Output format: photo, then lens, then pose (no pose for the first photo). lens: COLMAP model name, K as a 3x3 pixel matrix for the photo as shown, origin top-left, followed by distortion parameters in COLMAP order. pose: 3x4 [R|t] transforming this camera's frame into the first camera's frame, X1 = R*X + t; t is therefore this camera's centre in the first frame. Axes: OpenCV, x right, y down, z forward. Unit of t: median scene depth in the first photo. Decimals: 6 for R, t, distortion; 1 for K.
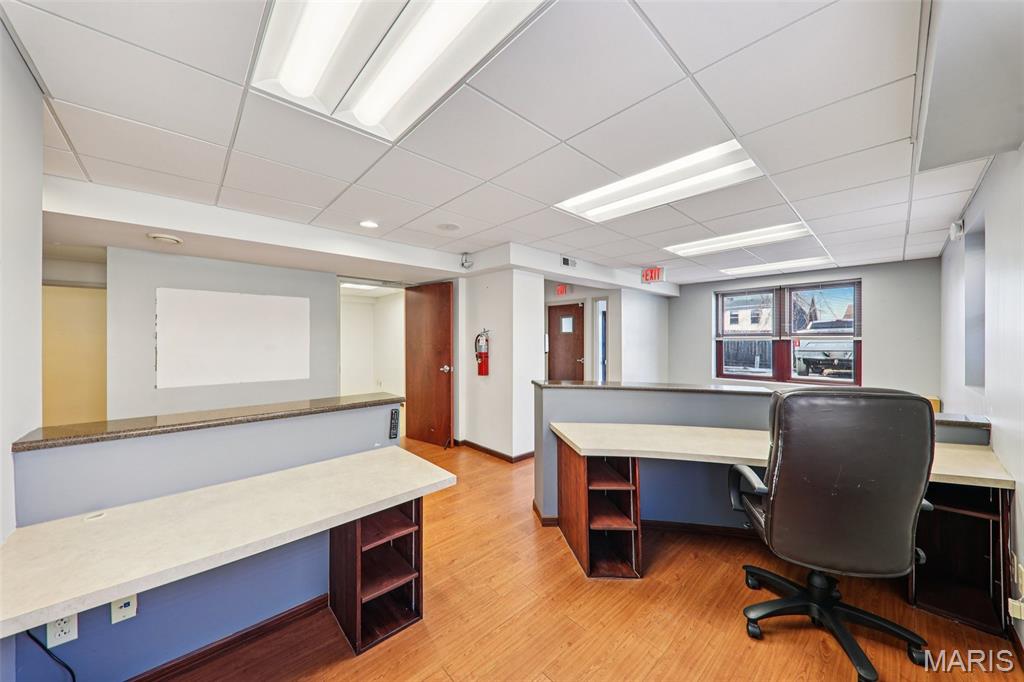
lens RADIAL K [[356.9, 0, 504.7], [0, 356.9, 337.7], [0, 0, 1]] dist [0.013760, -0.004147]
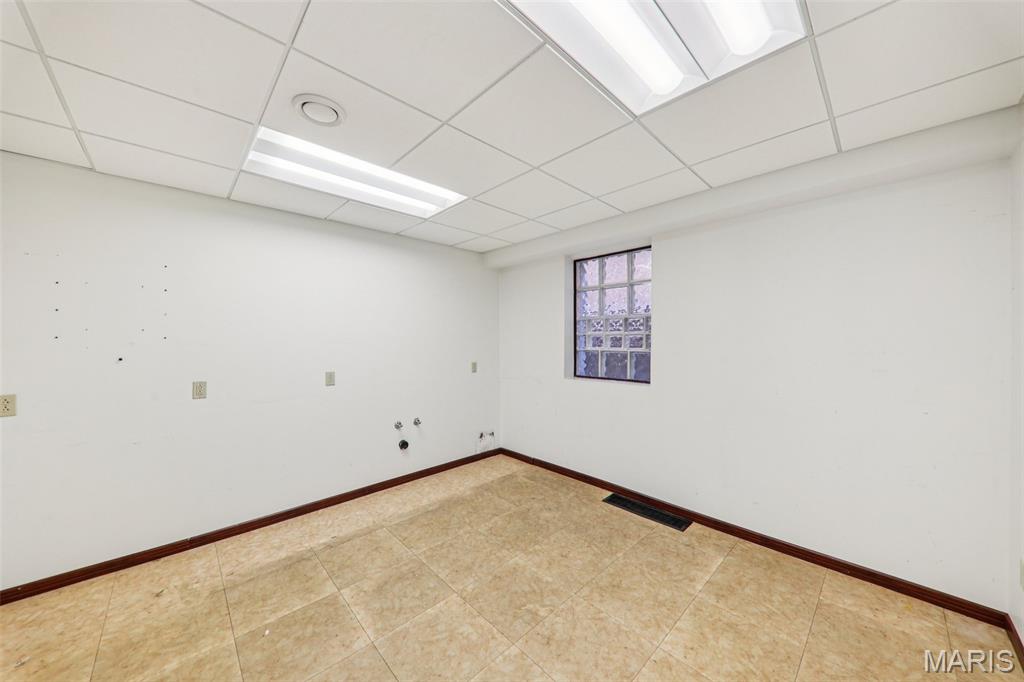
lens RADIAL K [[356.9, 0, 510.7], [0, 356.9, 341.8], [0, 0, 1]] dist [0.013760, -0.004147]
pose [[-0.027917, -0.001638, 0.999609, -0.781698], [-0.002253, 0.999996, 0.001576, 0.015153], [-0.999608, -0.002208, -0.027920, 0.876895]]
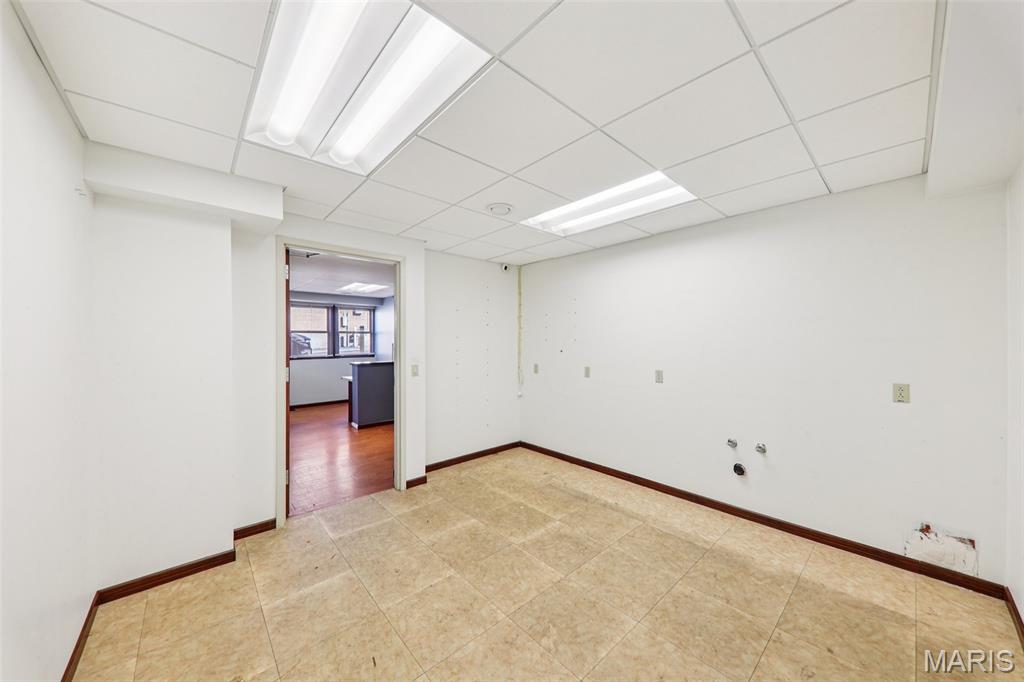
lens RADIAL K [[356.9, 0, 515.0], [0, 356.9, 344.7], [0, 0, 1]] dist [0.013760, -0.004147]
pose [[0.999999, 0.000571, -0.001187, 0.151556], [-0.000551, 0.999865, 0.016411, -0.003196], [0.001196, -0.016411, 0.999865, -0.164490]]
